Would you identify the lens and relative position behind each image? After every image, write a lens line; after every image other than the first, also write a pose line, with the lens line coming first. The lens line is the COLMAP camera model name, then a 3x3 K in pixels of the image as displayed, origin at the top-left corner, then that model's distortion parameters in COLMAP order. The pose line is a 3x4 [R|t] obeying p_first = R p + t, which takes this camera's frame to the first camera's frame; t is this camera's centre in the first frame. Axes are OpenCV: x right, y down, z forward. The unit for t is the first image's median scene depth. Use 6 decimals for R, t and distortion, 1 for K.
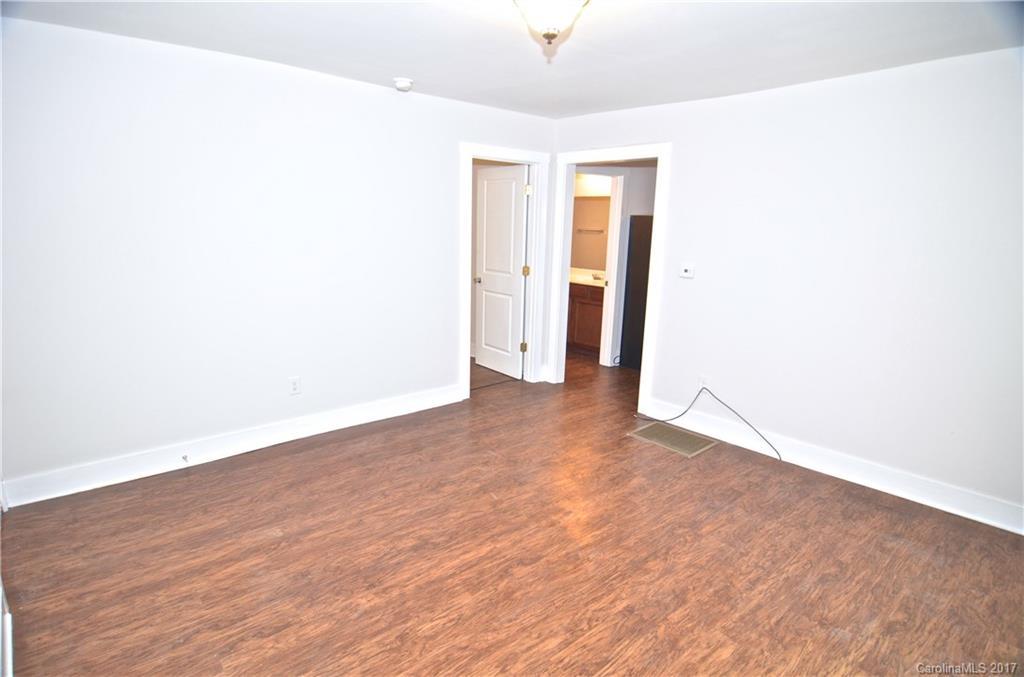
lens RADIAL K [[541.4, 0, 510.7], [0, 541.4, 336.6], [0, 0, 1]] dist [-0.014538, -0.006745]
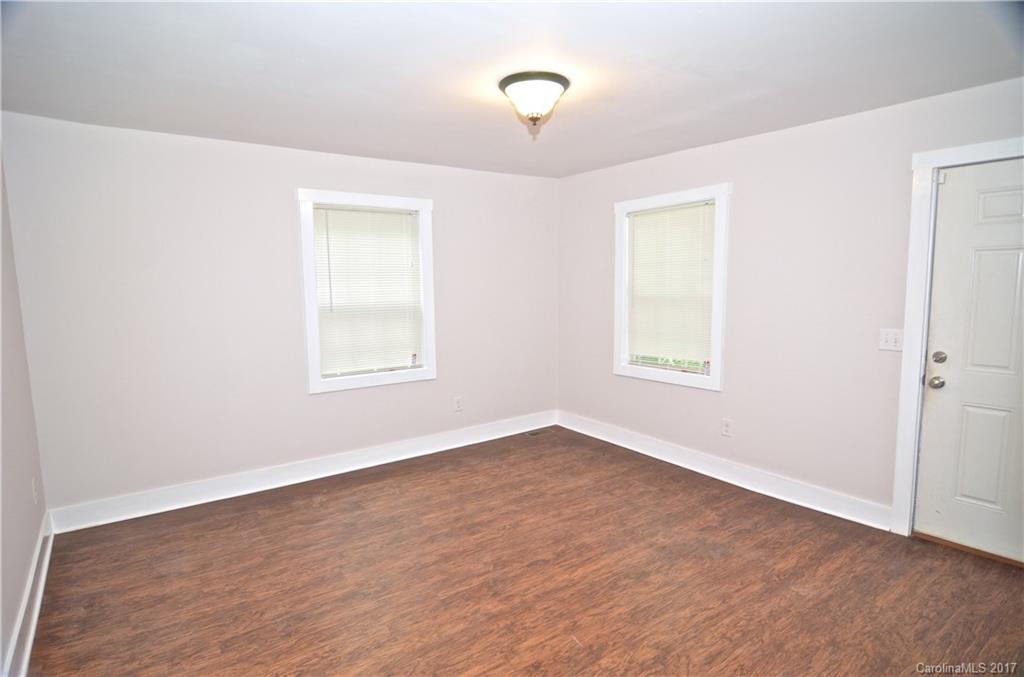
lens RADIAL K [[541.4, 0, 510.3], [0, 541.4, 341.0], [0, 0, 1]] dist [-0.014538, -0.006745]
pose [[-0.995716, -0.021366, 0.089960, 0.001252], [0.007910, 0.949685, 0.313107, -0.375527], [-0.092124, 0.312477, -0.945448, 1.888923]]
